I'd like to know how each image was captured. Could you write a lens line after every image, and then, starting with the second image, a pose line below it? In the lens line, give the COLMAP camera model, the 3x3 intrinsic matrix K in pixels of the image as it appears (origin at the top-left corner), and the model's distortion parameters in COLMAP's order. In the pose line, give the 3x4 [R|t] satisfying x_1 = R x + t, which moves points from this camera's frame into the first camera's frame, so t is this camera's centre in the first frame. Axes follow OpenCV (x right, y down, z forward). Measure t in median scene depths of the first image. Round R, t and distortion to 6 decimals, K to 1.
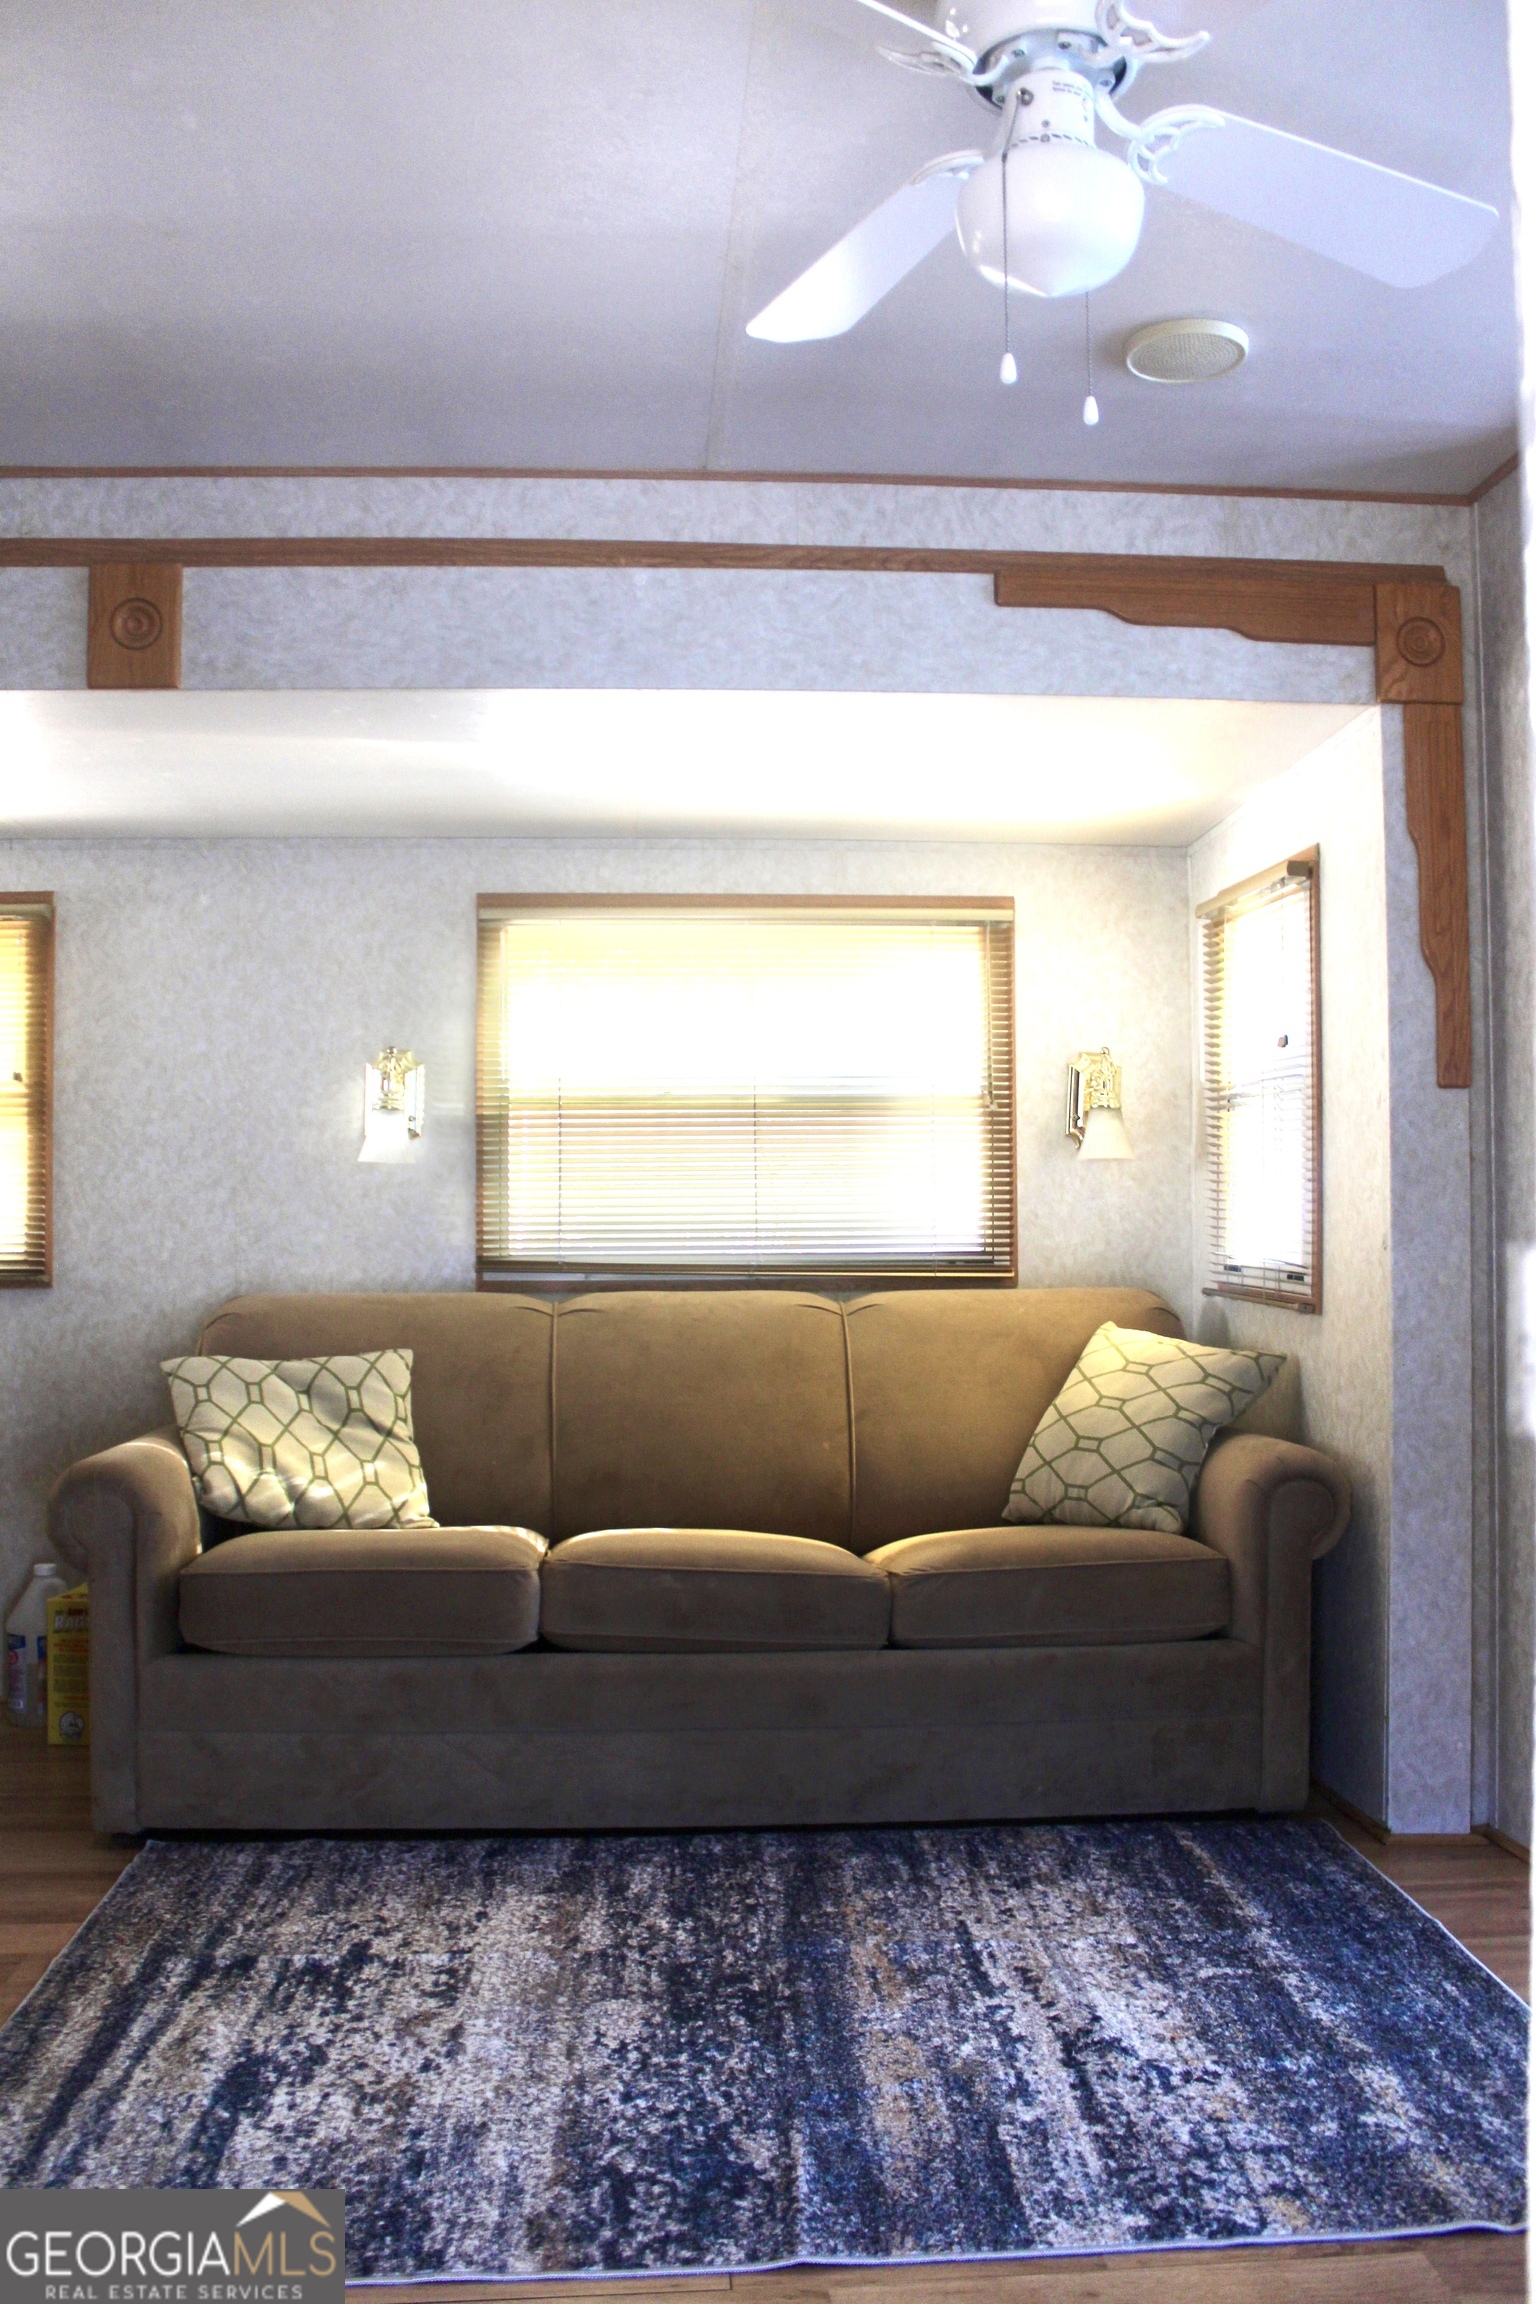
lens RADIAL K [[1908.7, 0, 777.6], [0, 1908.7, 1160.0], [0, 0, 1]] dist [-0.162557, 0.128052]
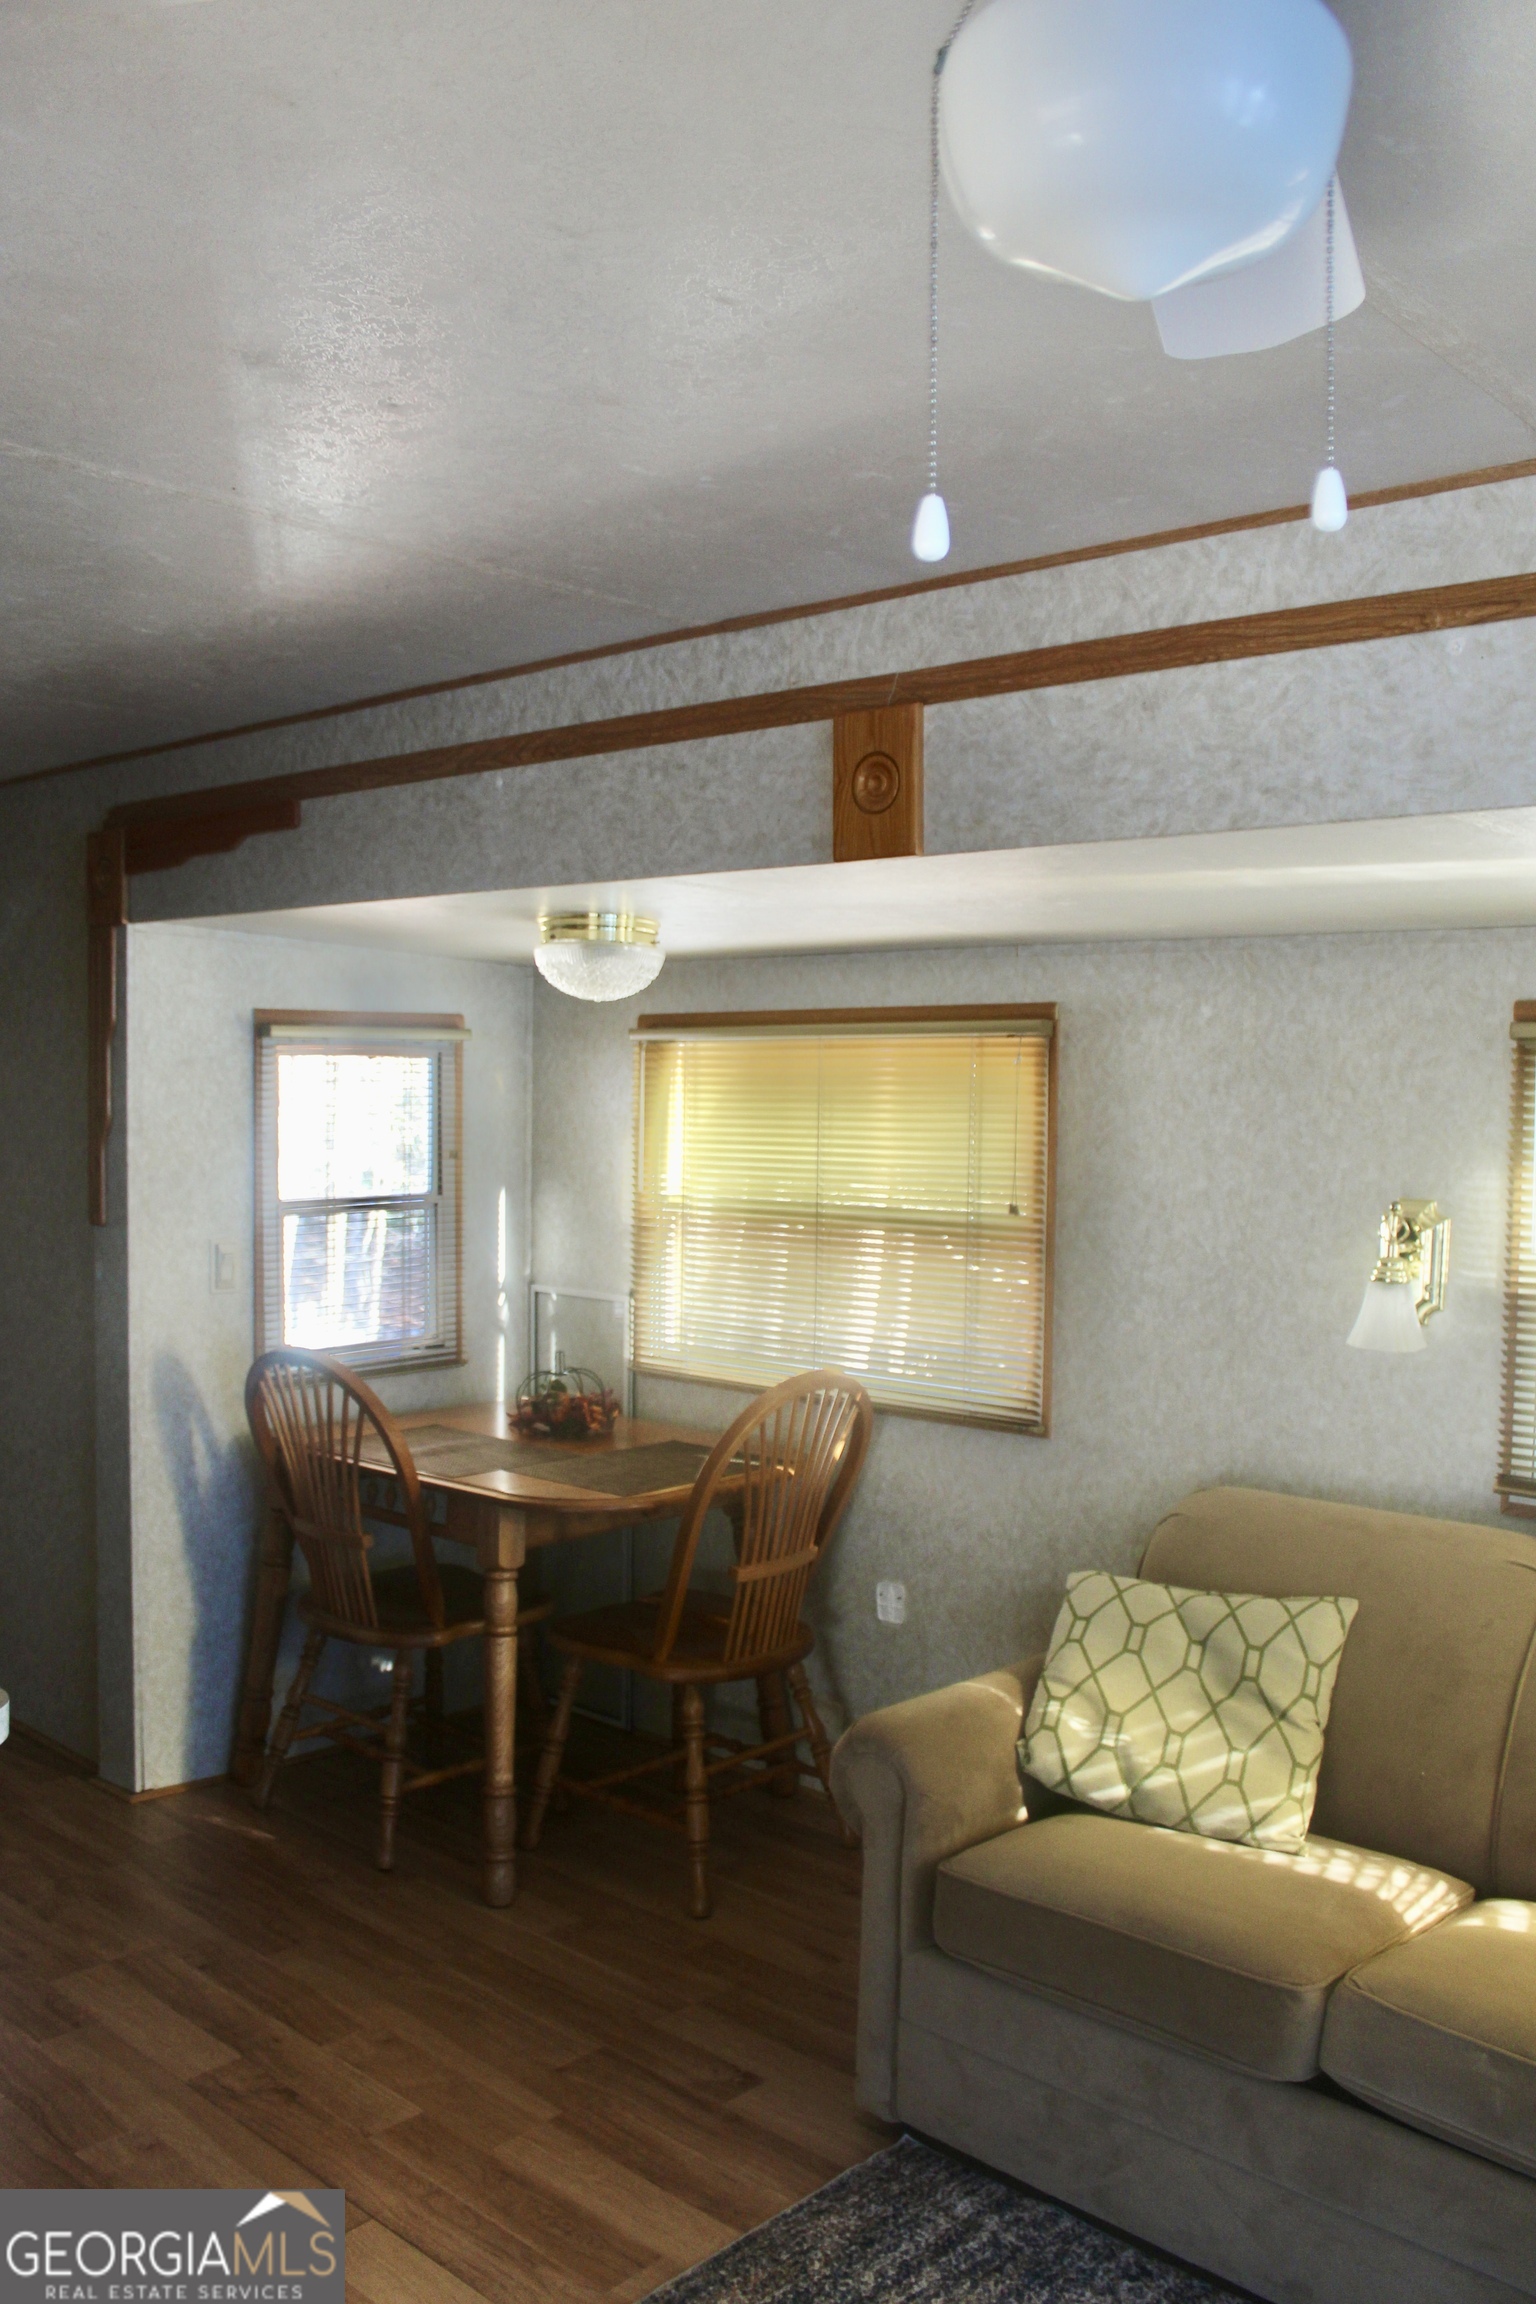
lens RADIAL K [[1908.7, 0, 777.6], [0, 1908.7, 1160.0], [0, 0, 1]] dist [-0.162557, 0.128052]
pose [[0.681065, 0.046915, -0.730718, 0.220357], [-0.000502, 0.997975, 0.063606, -0.144179], [0.732222, -0.042953, 0.679710, 0.312360]]
